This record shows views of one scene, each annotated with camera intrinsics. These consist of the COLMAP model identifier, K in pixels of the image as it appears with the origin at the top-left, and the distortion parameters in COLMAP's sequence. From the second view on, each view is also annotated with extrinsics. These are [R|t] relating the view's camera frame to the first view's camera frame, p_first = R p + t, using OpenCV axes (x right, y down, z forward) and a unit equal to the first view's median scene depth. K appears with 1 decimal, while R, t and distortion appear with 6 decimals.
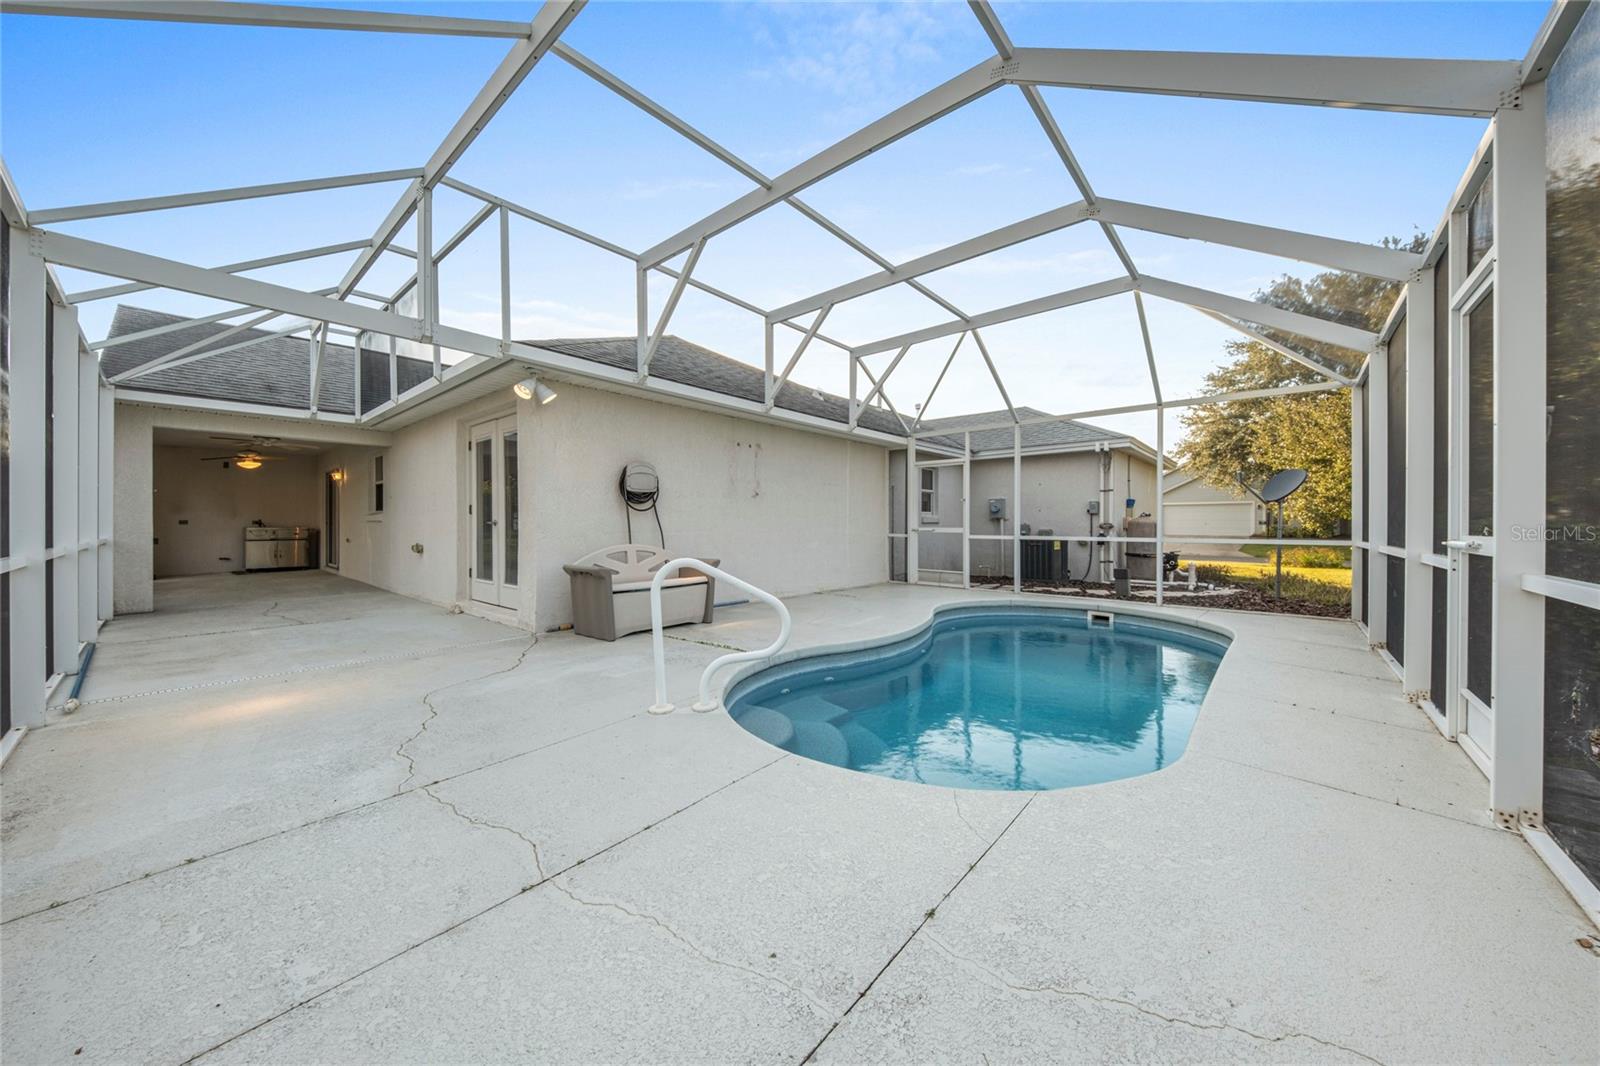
lens RADIAL K [[552.3, 0, 791.8], [0, 552.3, 529.6], [0, 0, 1]] dist [0.000012, -0.000077]
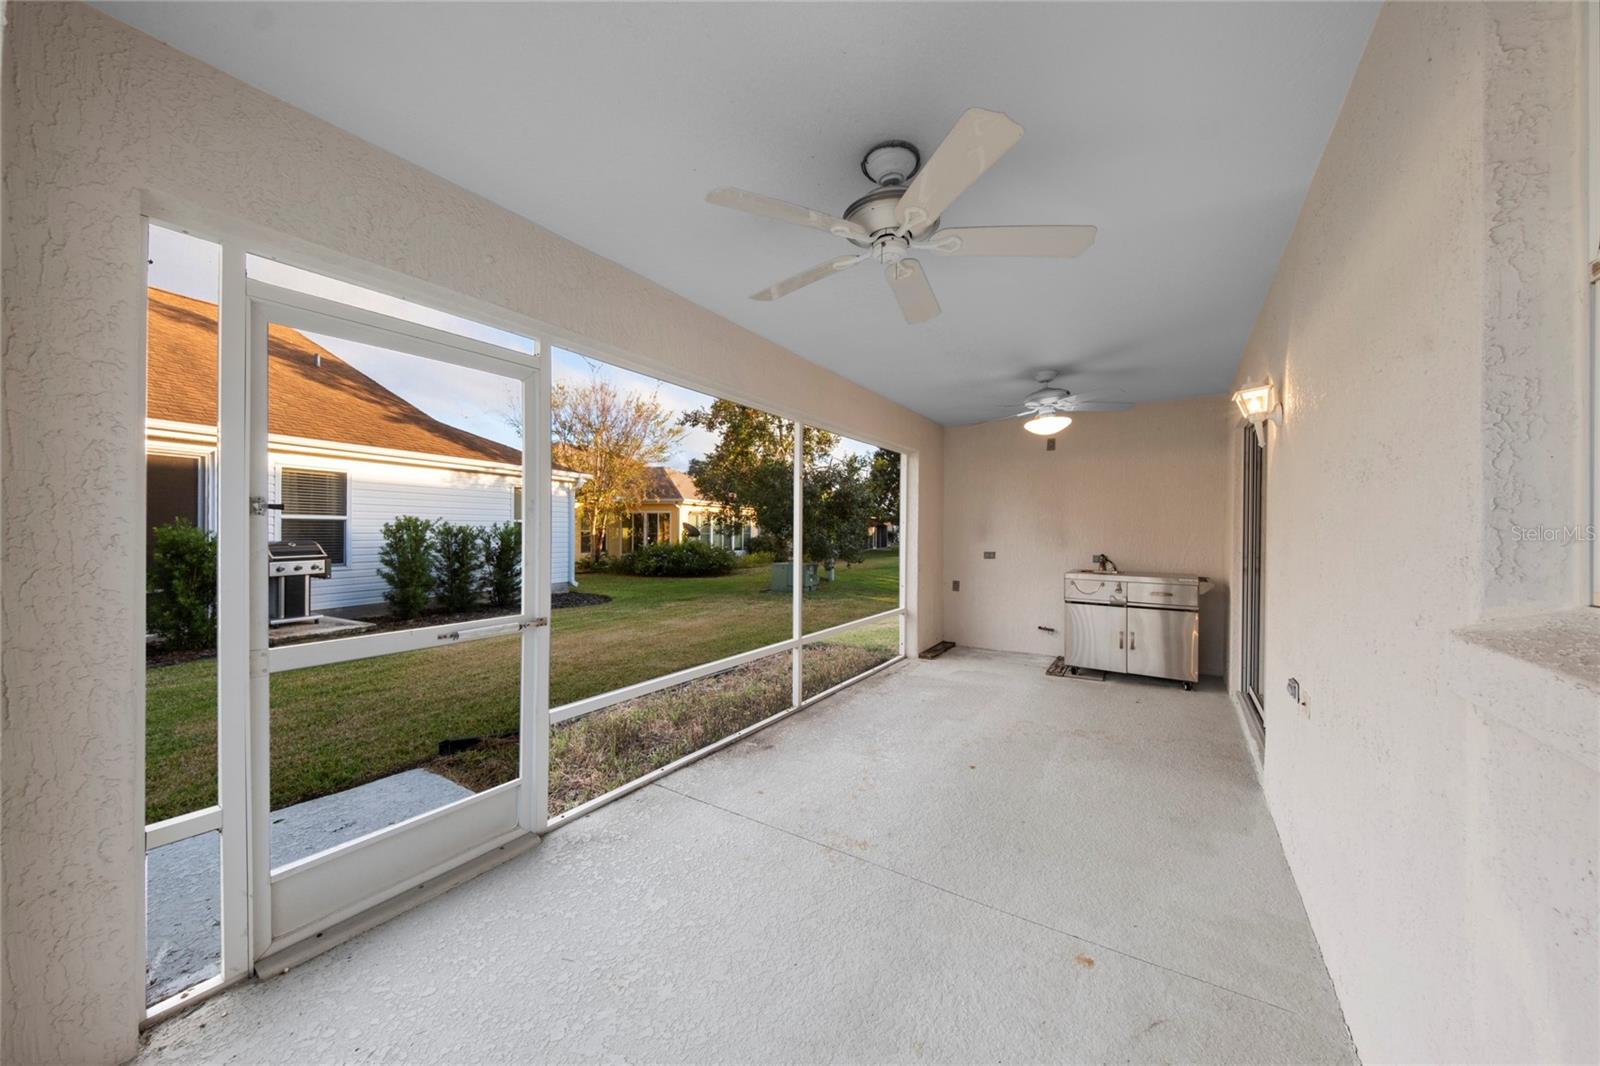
lens RADIAL K [[552.3, 0, 791.8], [0, 552.3, 529.6], [0, 0, 1]] dist [0.000012, -0.000077]
pose [[0.134253, 0.005123, -0.990934, -0.584917], [-0.006472, 0.999970, 0.004293, -0.040299], [0.990926, 0.005837, 0.134282, 0.733177]]
